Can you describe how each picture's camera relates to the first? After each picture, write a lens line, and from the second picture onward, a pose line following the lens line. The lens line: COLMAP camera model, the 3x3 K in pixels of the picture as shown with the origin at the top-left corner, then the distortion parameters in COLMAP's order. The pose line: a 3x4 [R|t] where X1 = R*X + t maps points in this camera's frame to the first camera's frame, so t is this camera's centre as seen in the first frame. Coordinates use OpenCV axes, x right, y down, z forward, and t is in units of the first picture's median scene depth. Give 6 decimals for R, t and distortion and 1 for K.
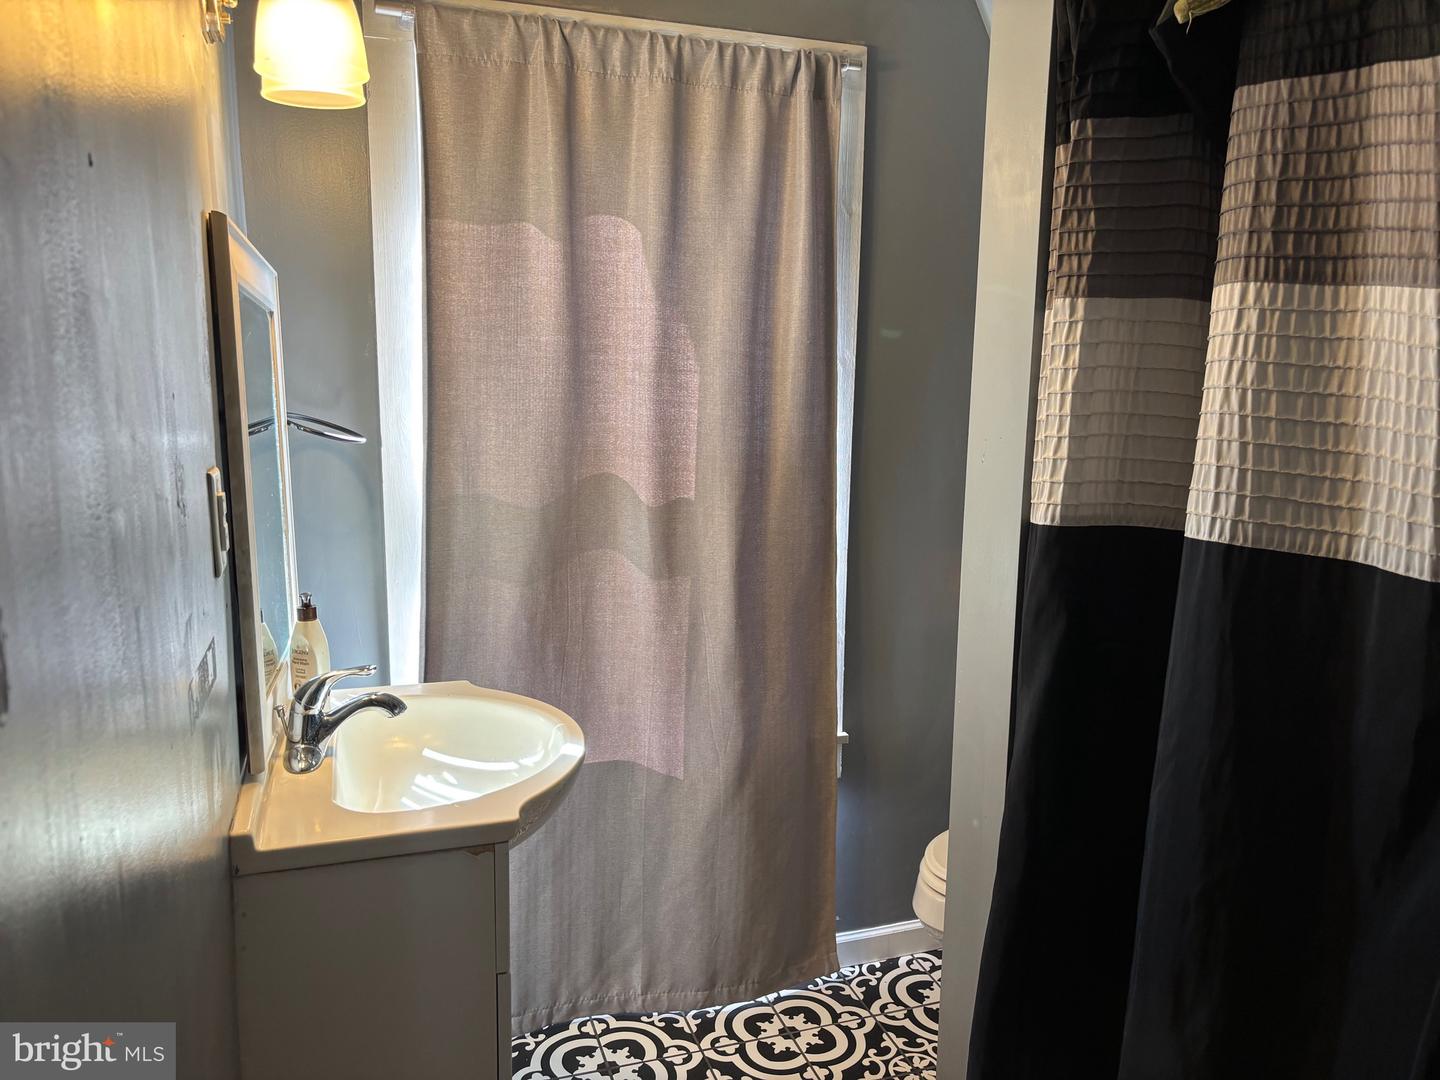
lens RADIAL K [[1092.7, 0, 714.8], [0, 1092.7, 539.9], [0, 0, 1]] dist [0.027261, -0.019494]
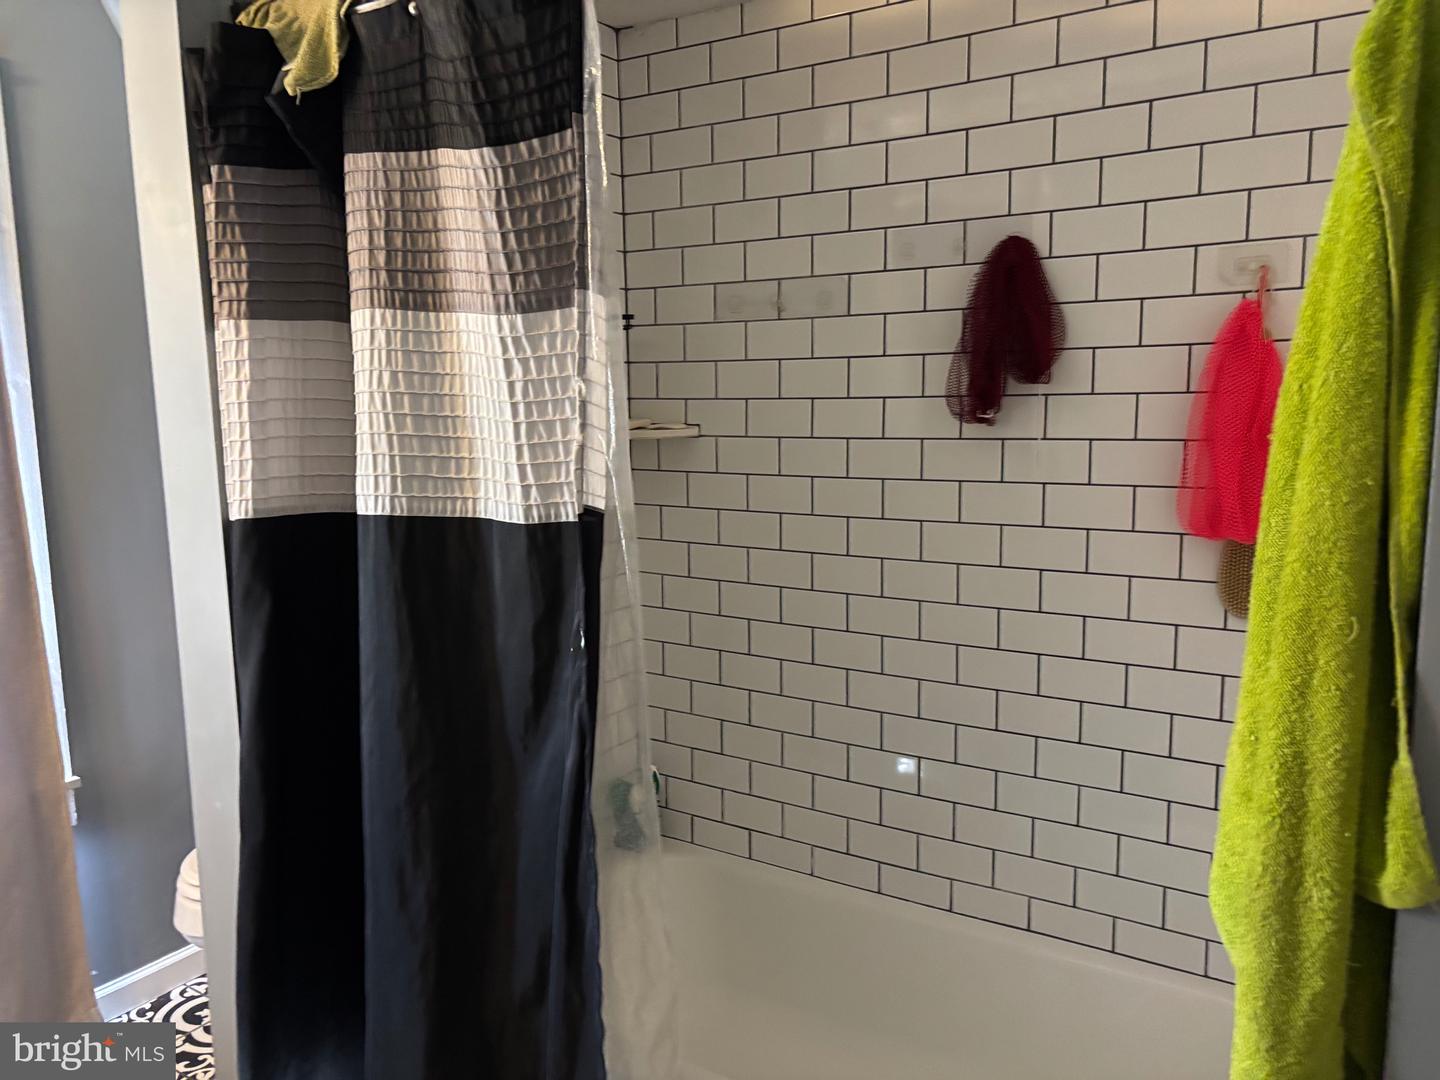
lens RADIAL K [[1092.7, 0, 714.0], [0, 1092.7, 549.6], [0, 0, 1]] dist [0.027261, -0.019494]
pose [[0.782444, -0.119573, 0.611133, -0.014816], [0.129634, 0.991168, 0.027957, 0.055567], [-0.609078, 0.057349, 0.791034, -0.220036]]
